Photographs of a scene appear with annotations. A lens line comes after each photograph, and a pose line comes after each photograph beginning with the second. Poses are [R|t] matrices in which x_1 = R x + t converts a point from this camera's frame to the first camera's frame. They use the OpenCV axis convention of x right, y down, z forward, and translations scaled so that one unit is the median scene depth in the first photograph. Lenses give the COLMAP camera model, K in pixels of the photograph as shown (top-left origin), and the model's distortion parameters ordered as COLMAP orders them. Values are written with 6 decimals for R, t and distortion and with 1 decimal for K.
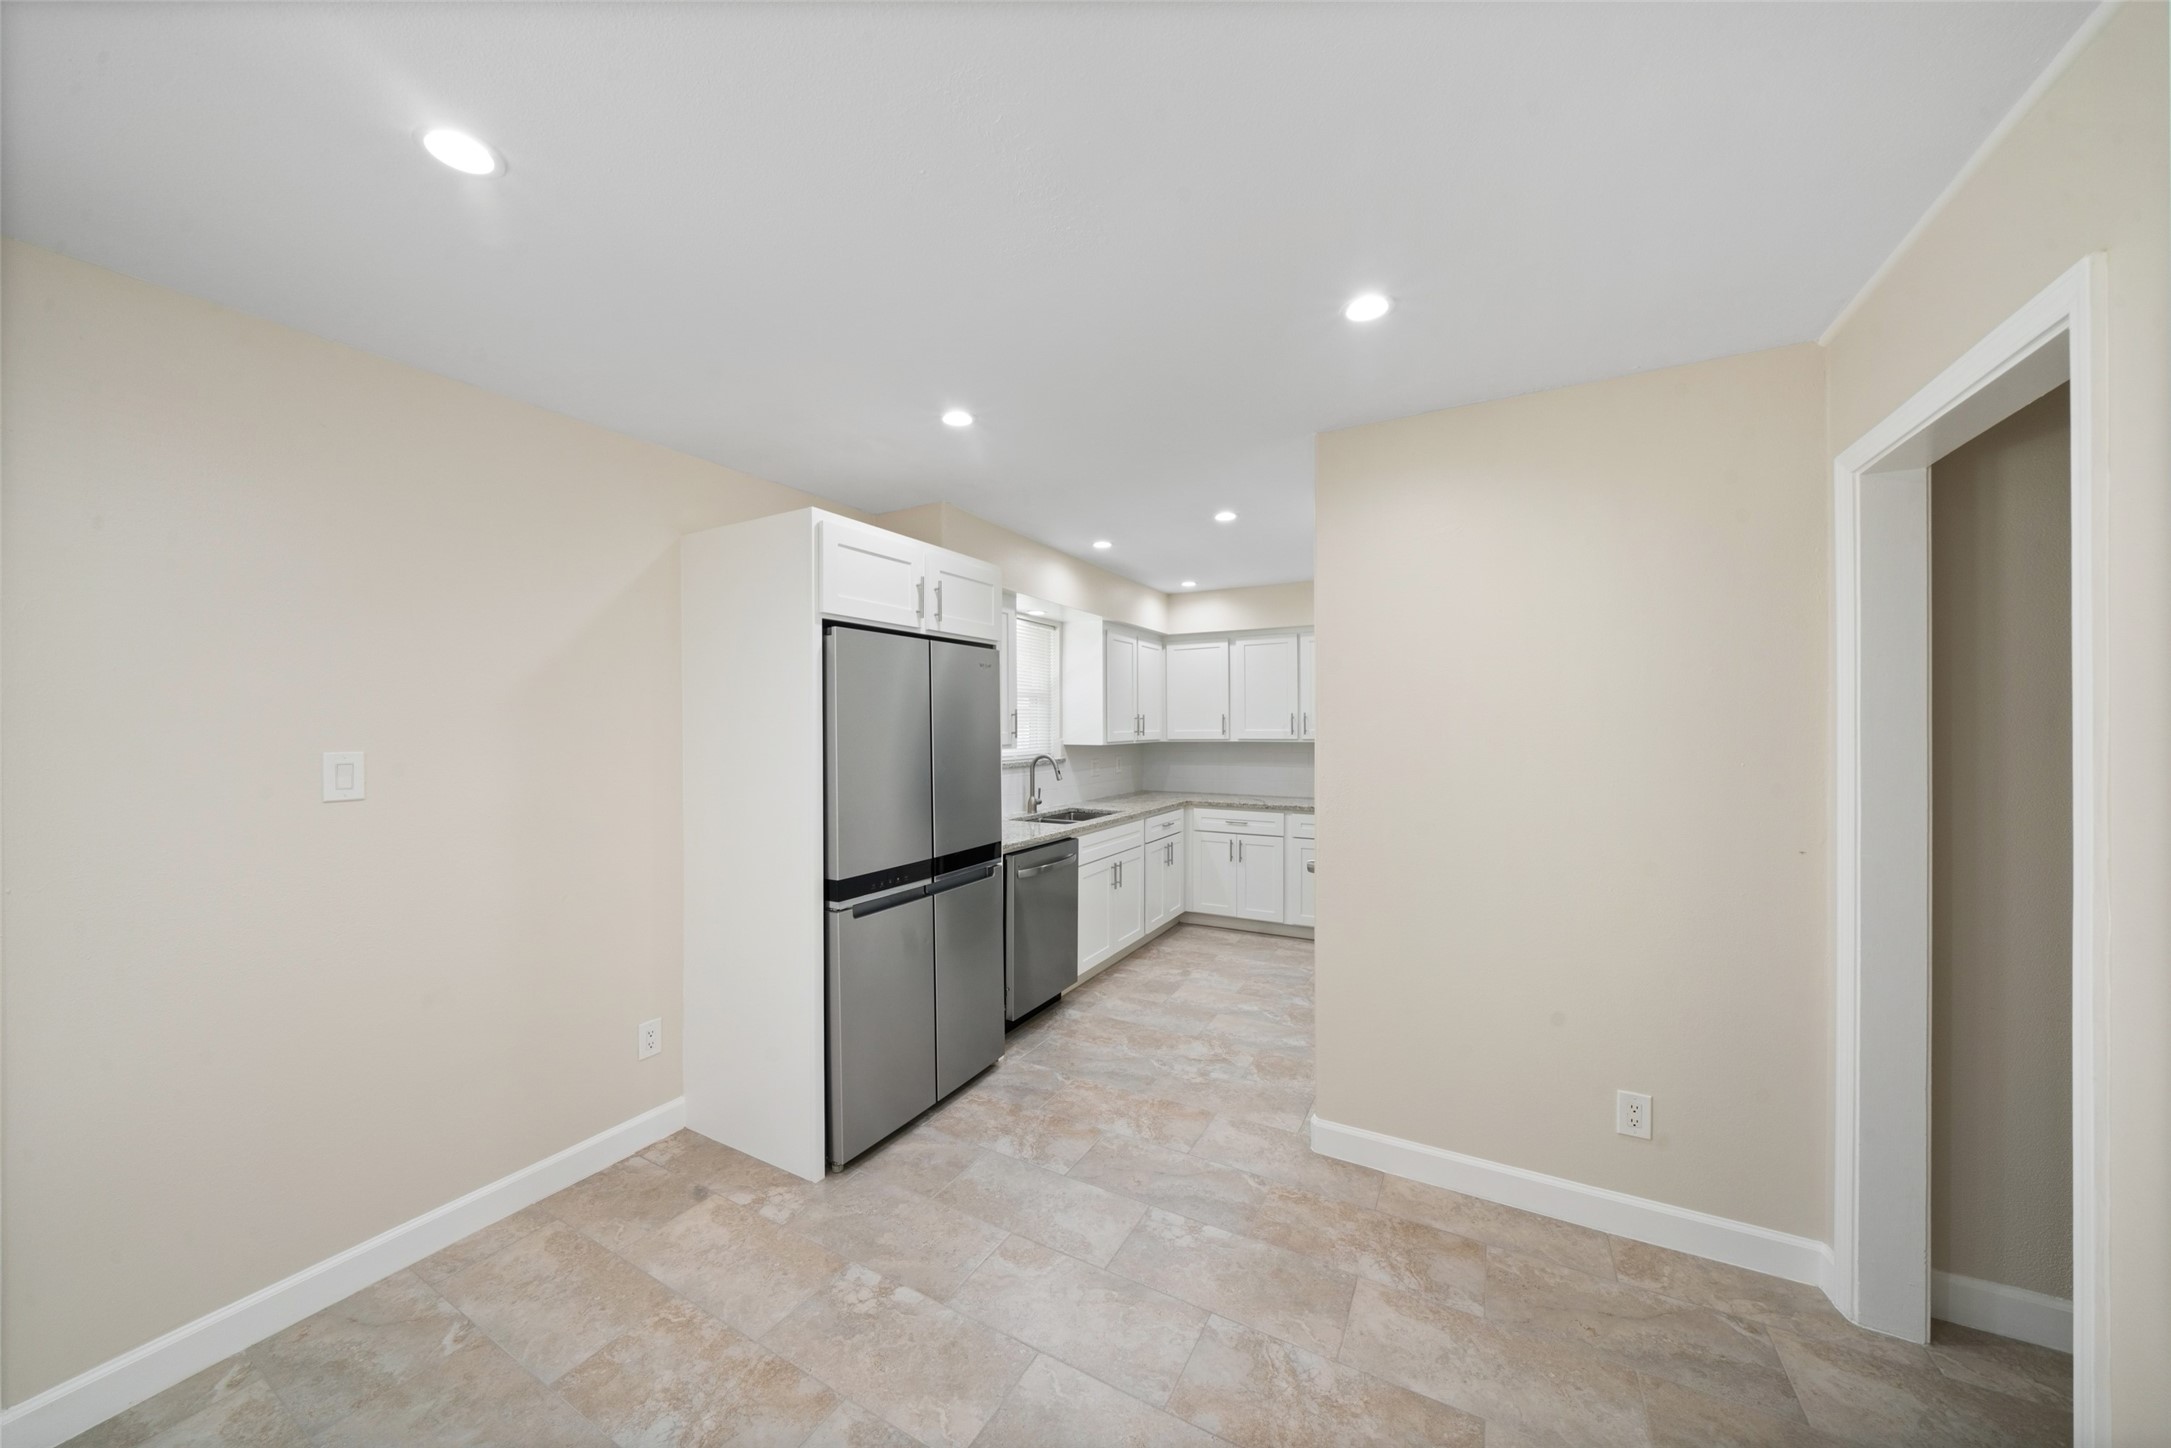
lens RADIAL K [[742.2, 0, 1080.2], [0, 742.2, 729.5], [0, 0, 1]] dist [-0.007677, 0.000022]
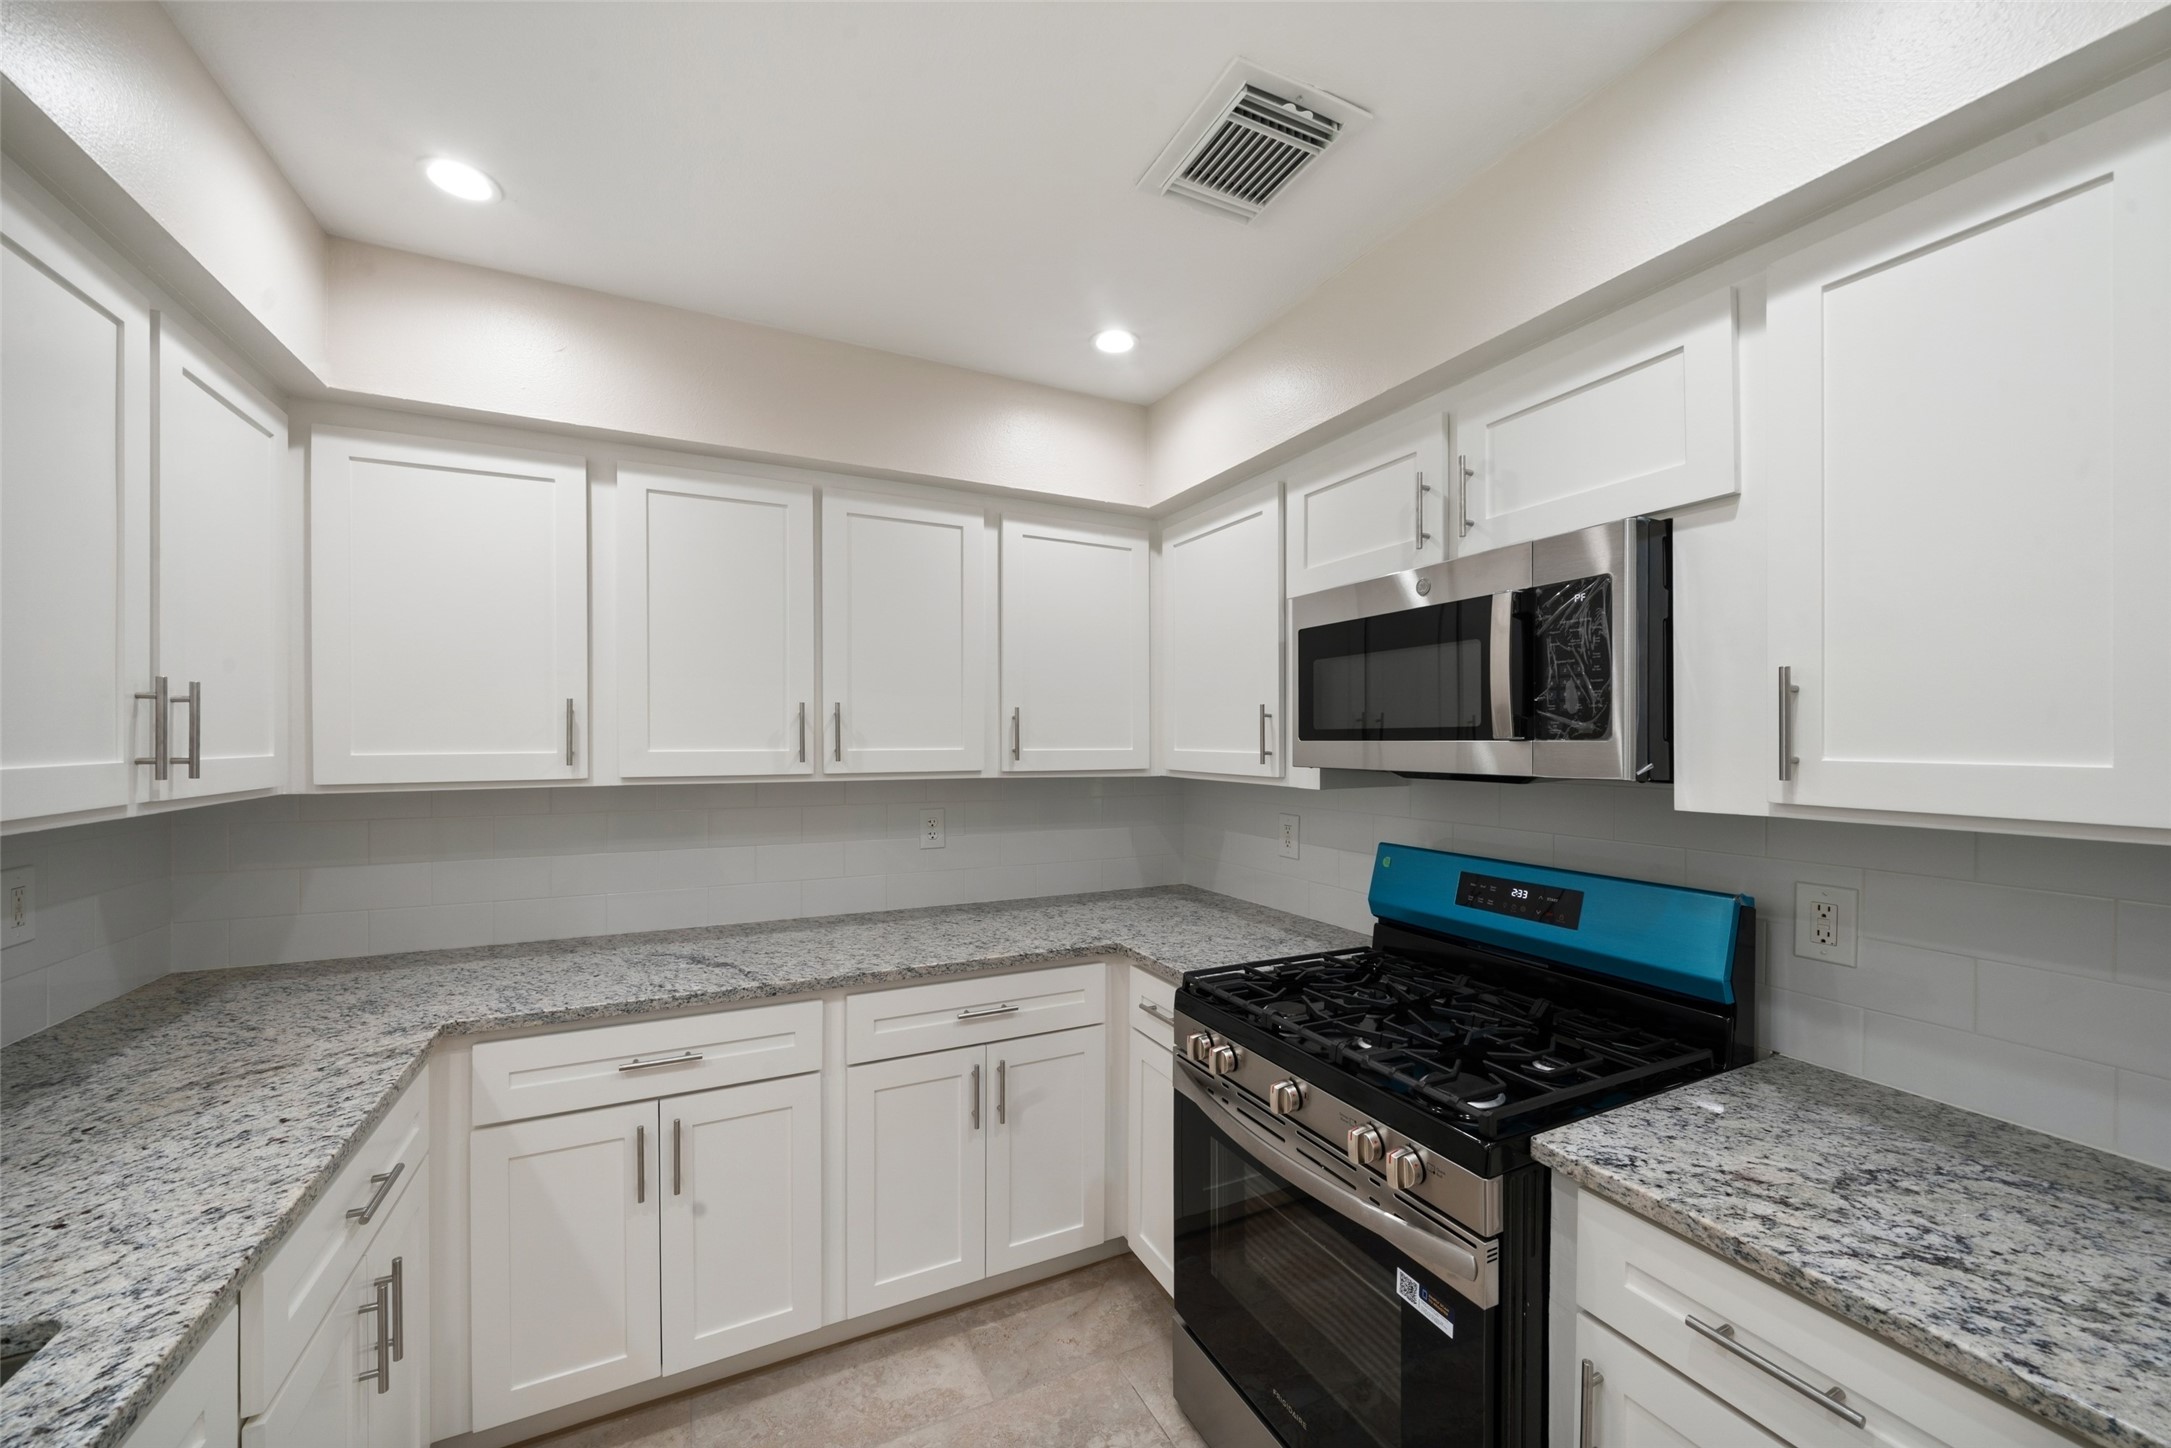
lens RADIAL K [[806.8, 0, 1085.8], [0, 806.8, 740.2], [0, 0, 1]] dist [-0.008107, -0.000193]
pose [[0.567531, 0.003751, 0.823344, 0.045086], [0.000120, 0.999989, -0.004639, -0.002083], [-0.823352, 0.002731, 0.567524, 0.723702]]
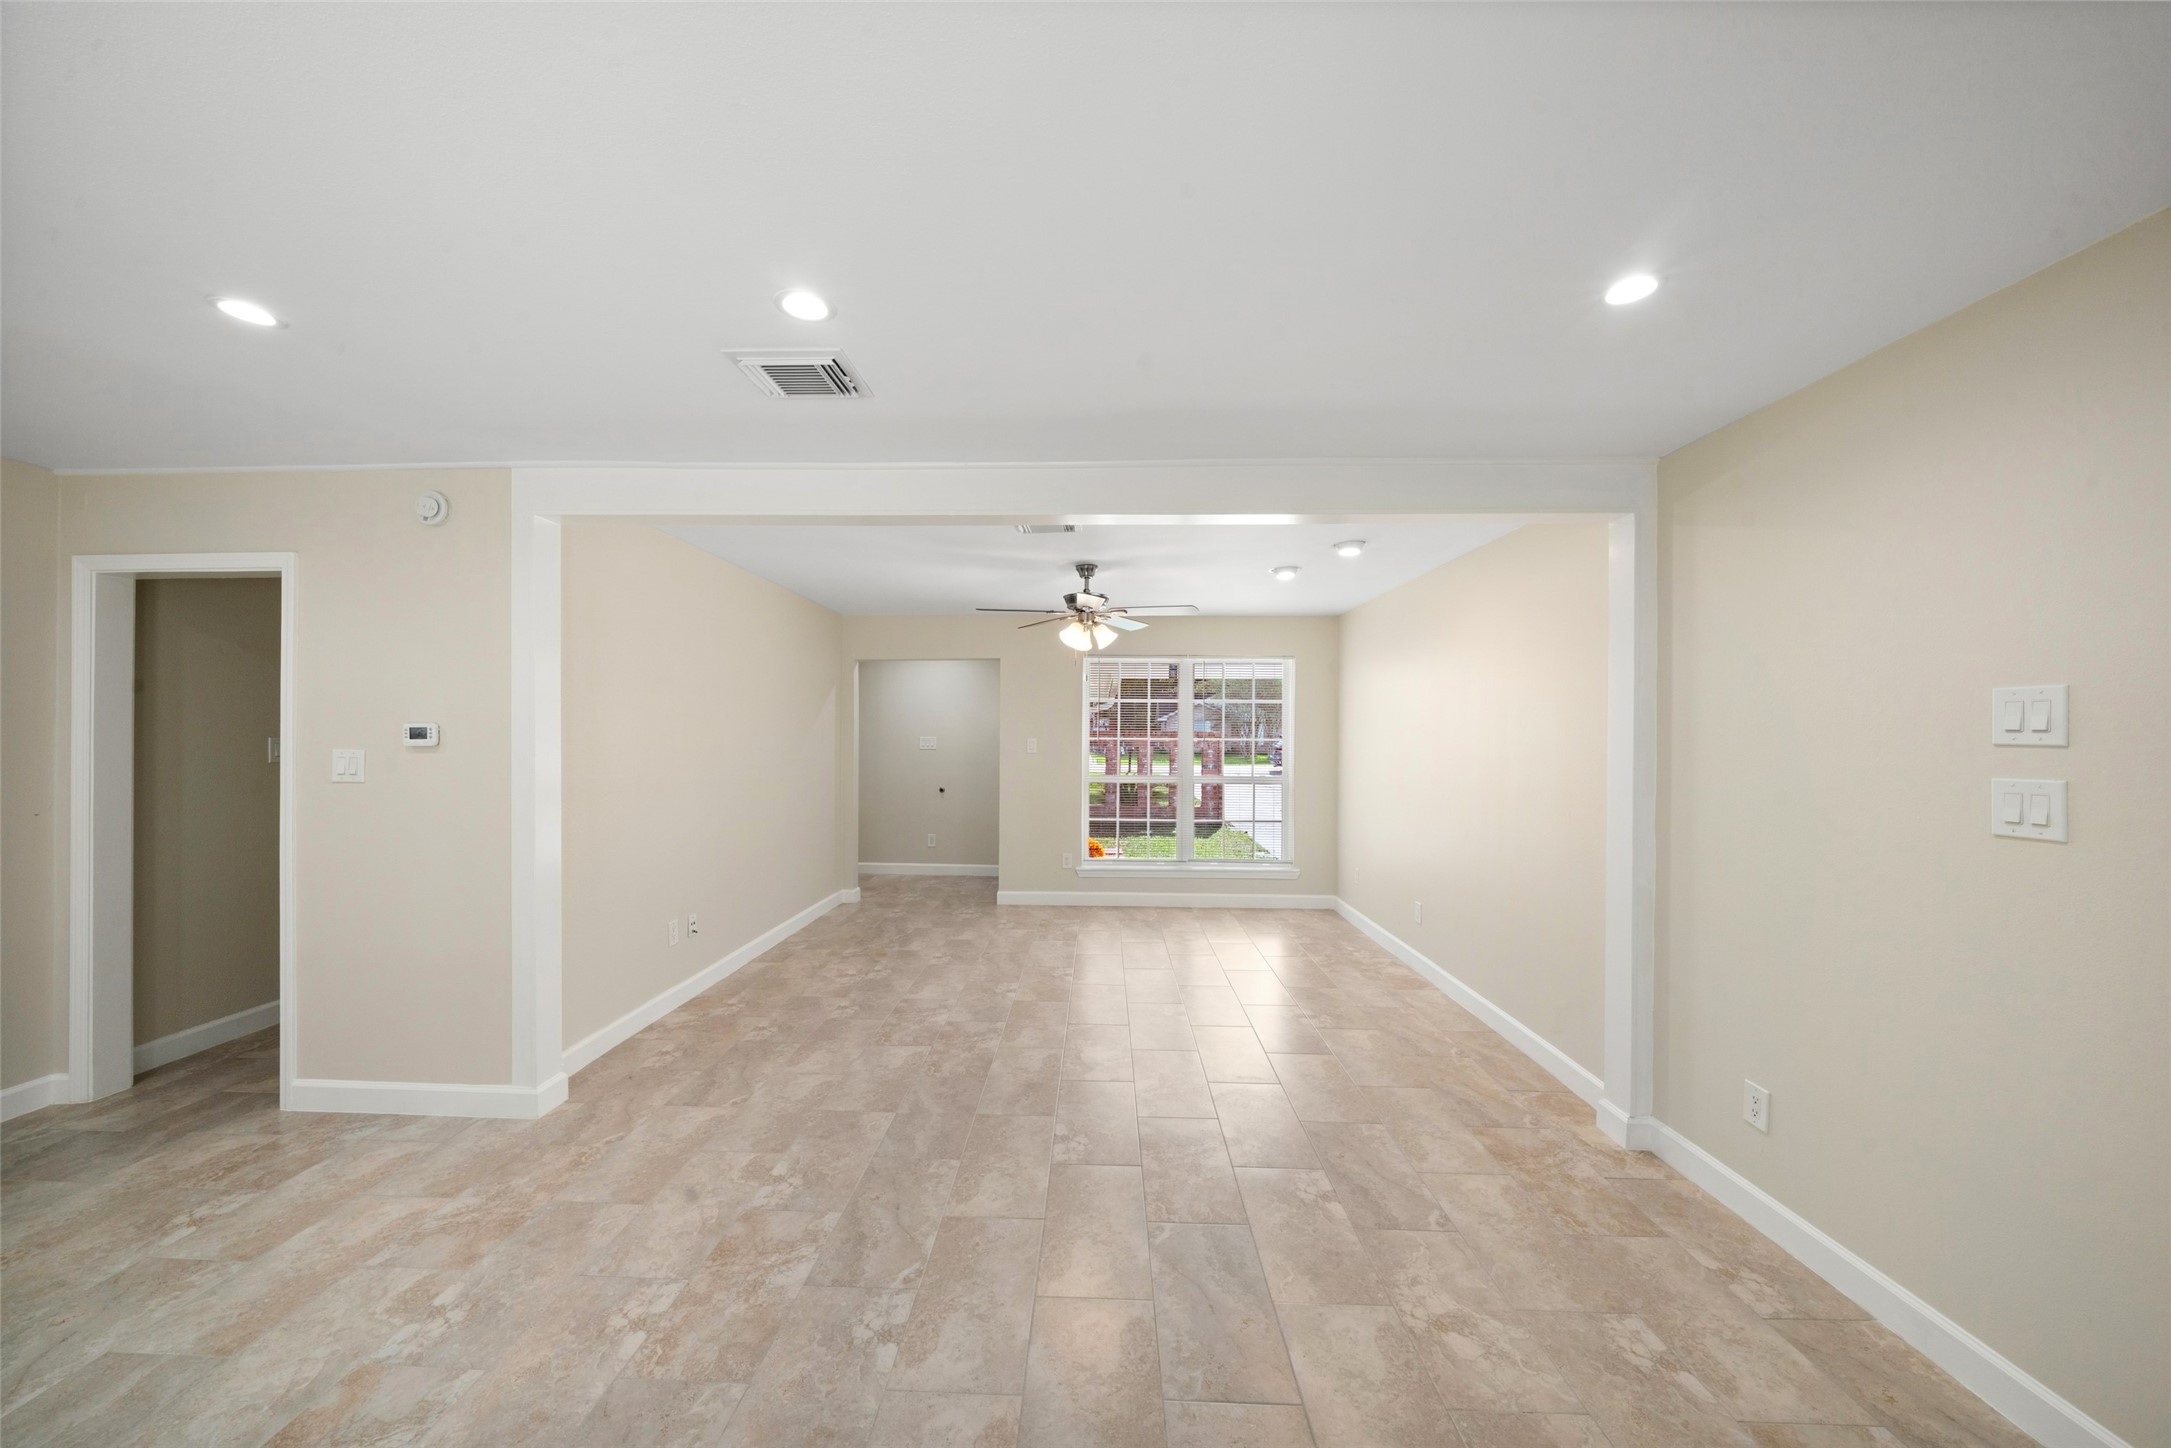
lens RADIAL K [[749.6, 0, 1074.1], [0, 749.6, 728.0], [0, 0, 1]] dist [-0.007635, 0.000074]
pose [[-0.452559, 0.008055, 0.891698, -0.502736], [0.000097, 0.999960, -0.008984, 0.003531], [-0.891735, -0.003979, -0.452541, -0.068787]]
